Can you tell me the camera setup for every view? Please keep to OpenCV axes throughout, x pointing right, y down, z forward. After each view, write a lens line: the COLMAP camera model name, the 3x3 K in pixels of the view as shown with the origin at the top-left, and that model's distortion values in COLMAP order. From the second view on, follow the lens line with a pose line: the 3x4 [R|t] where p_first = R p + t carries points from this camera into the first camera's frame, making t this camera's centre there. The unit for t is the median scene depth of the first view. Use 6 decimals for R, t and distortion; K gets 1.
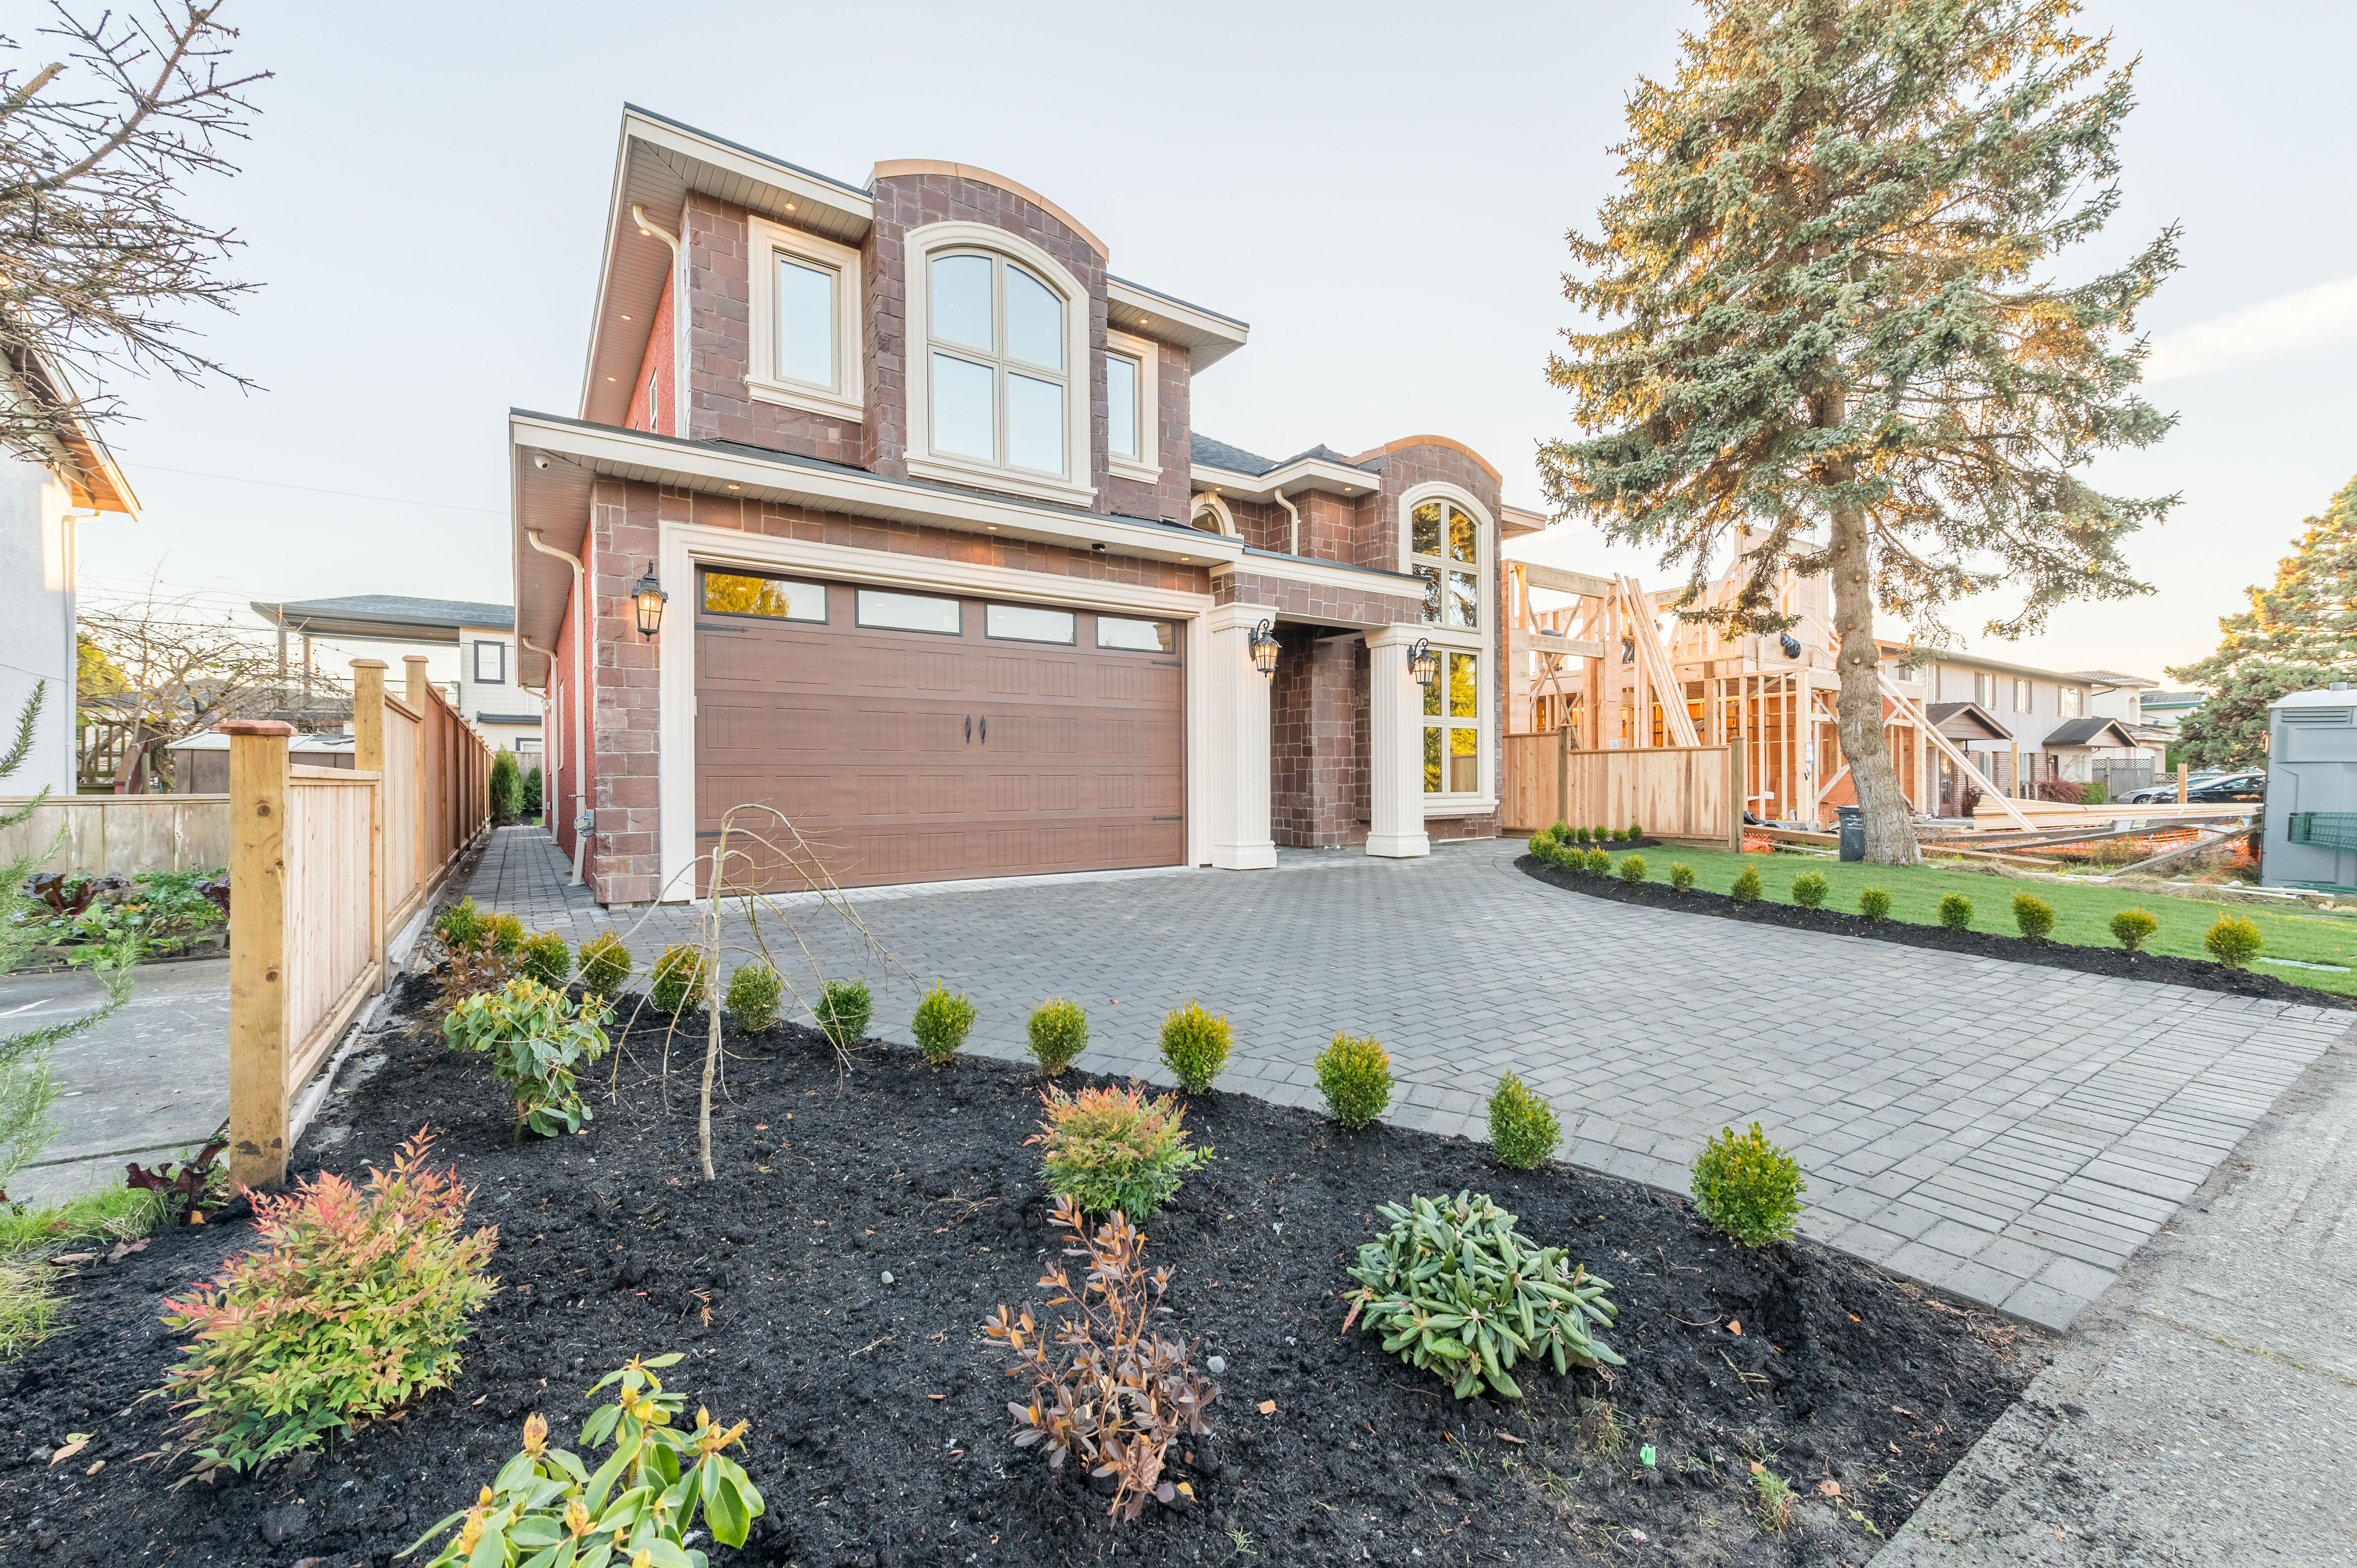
lens RADIAL K [[949.1, 0, 1183.8], [0, 949.1, 780.7], [0, 0, 1]] dist [0.010842, 0.000165]
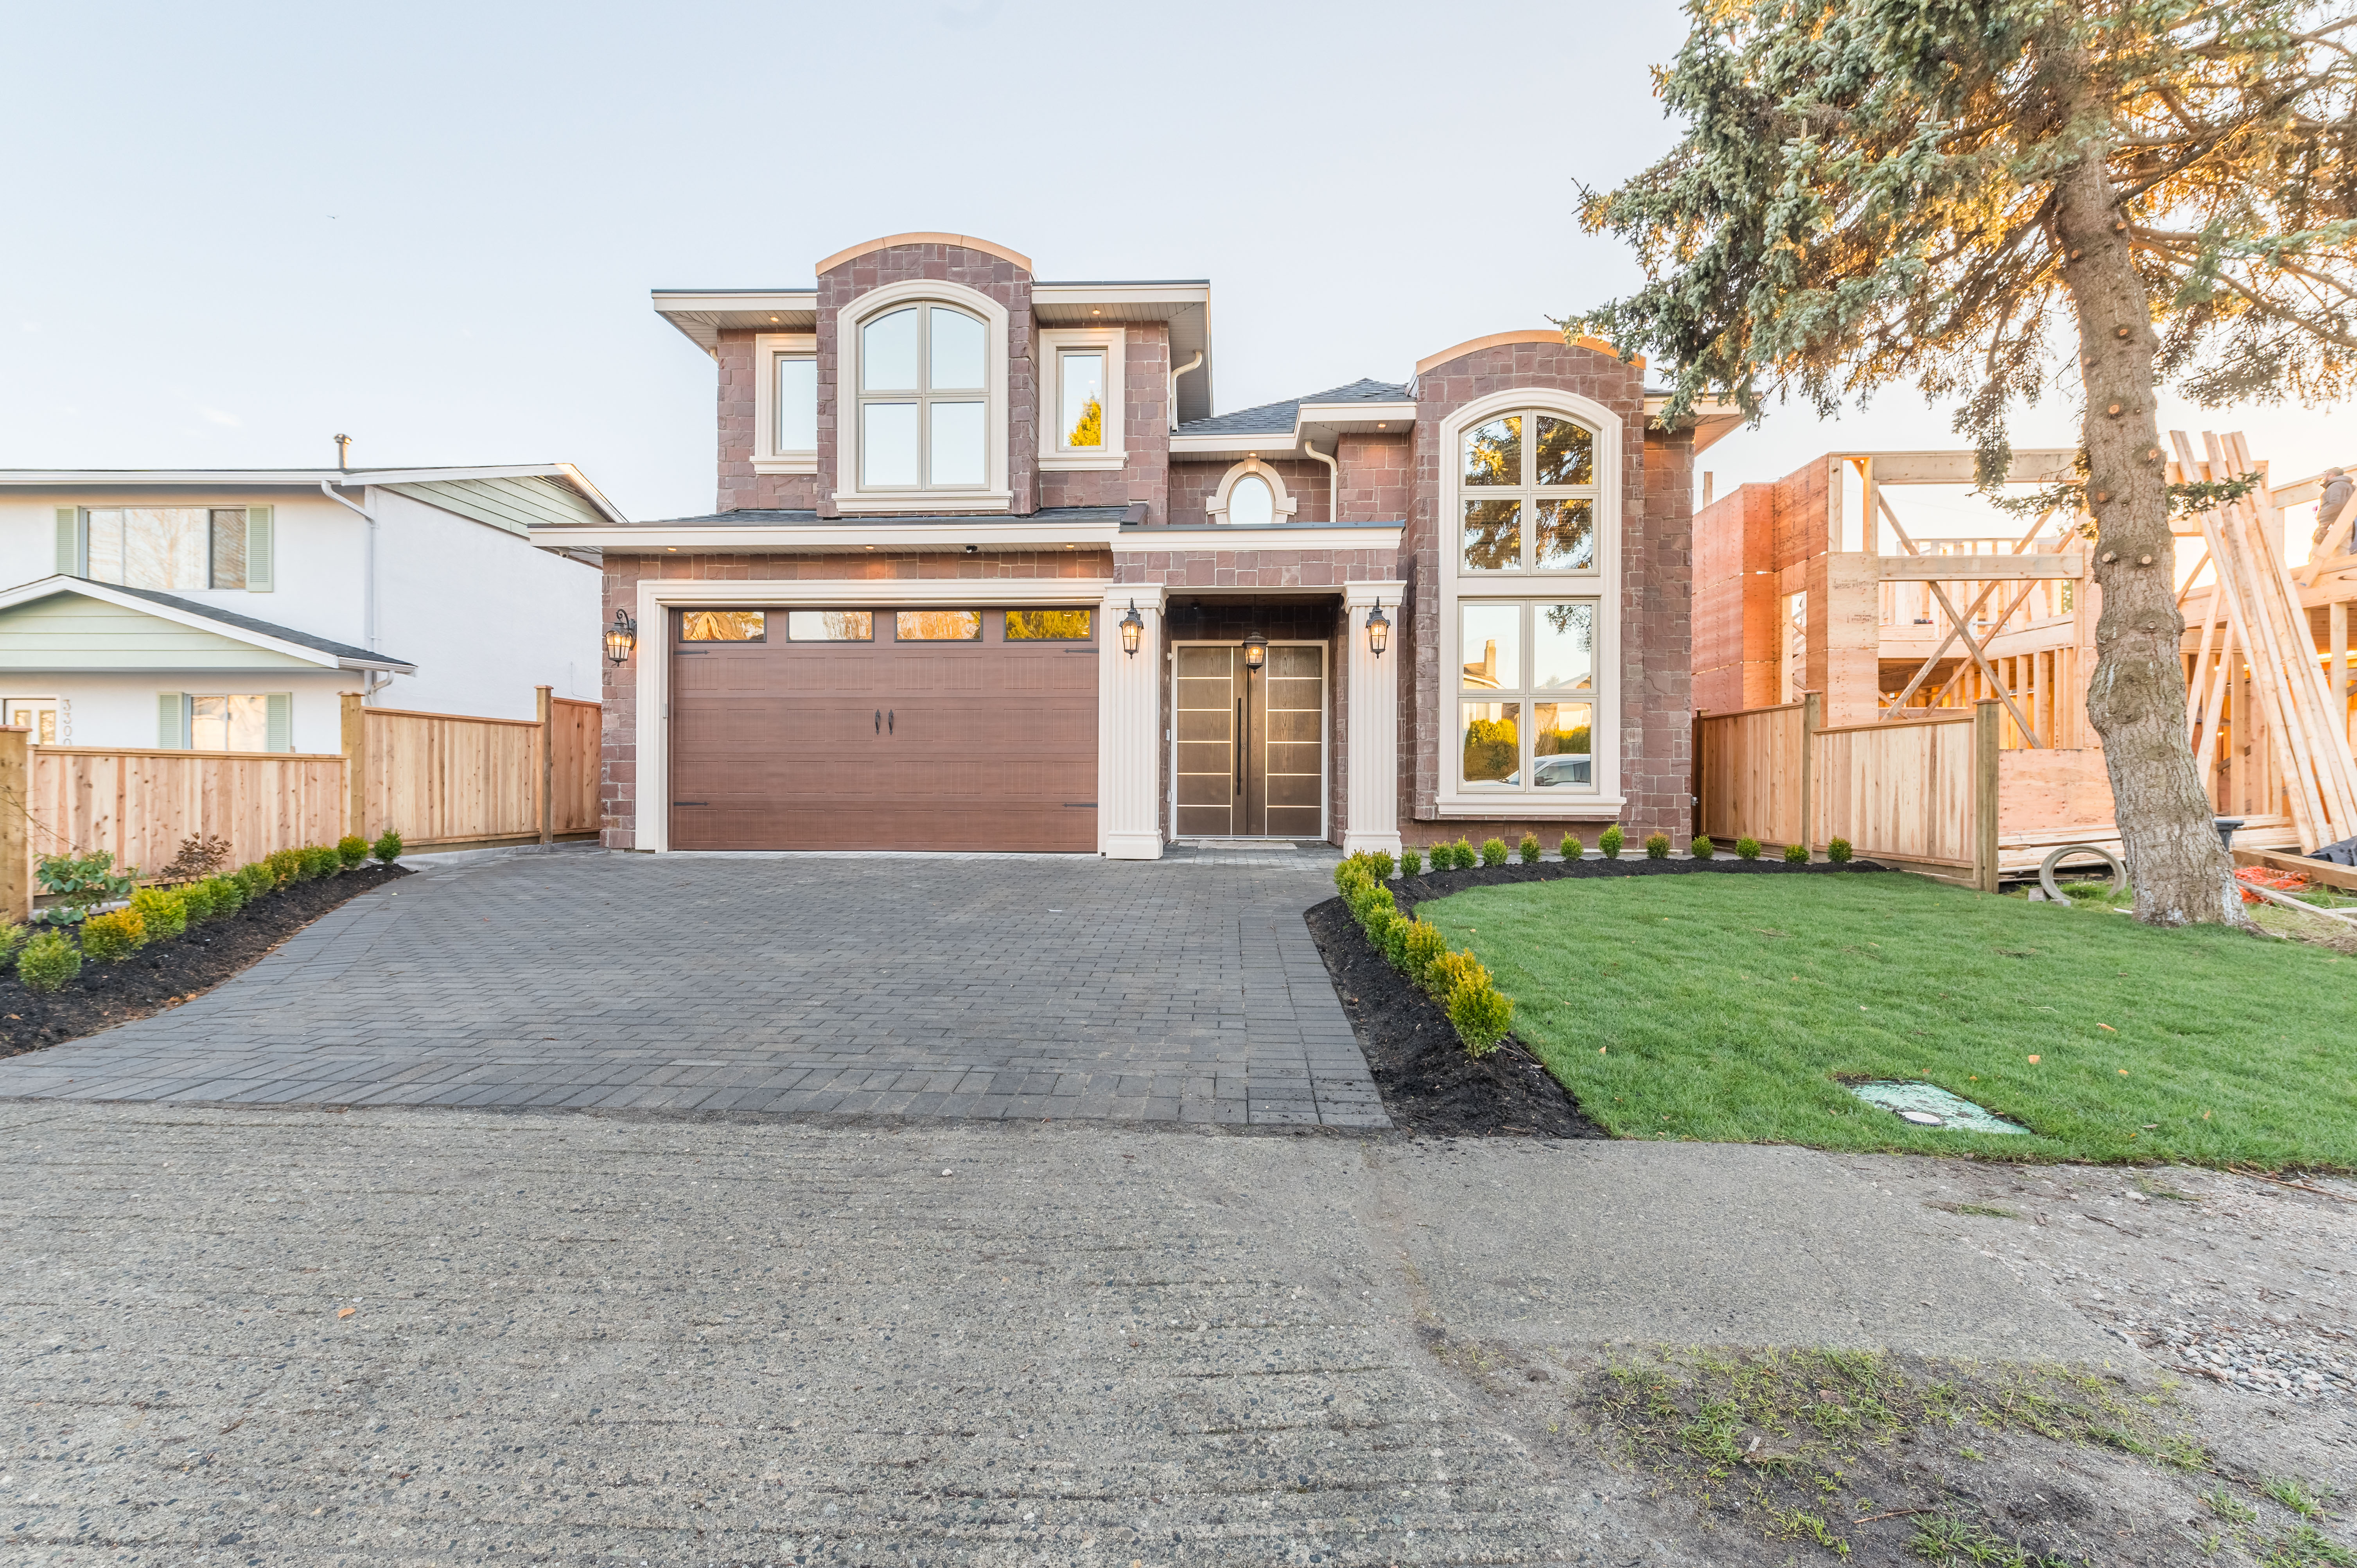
lens RADIAL K [[1034.4, 0, 1177.3], [0, 1034.4, 778.8], [0, 0, 1]] dist [-0.001026, -0.000024]
pose [[0.785955, 0.005965, -0.618255, 0.818823], [-0.008679, 0.999961, -0.001386, 0.013329], [0.618223, 0.006456, 0.785977, 0.228834]]
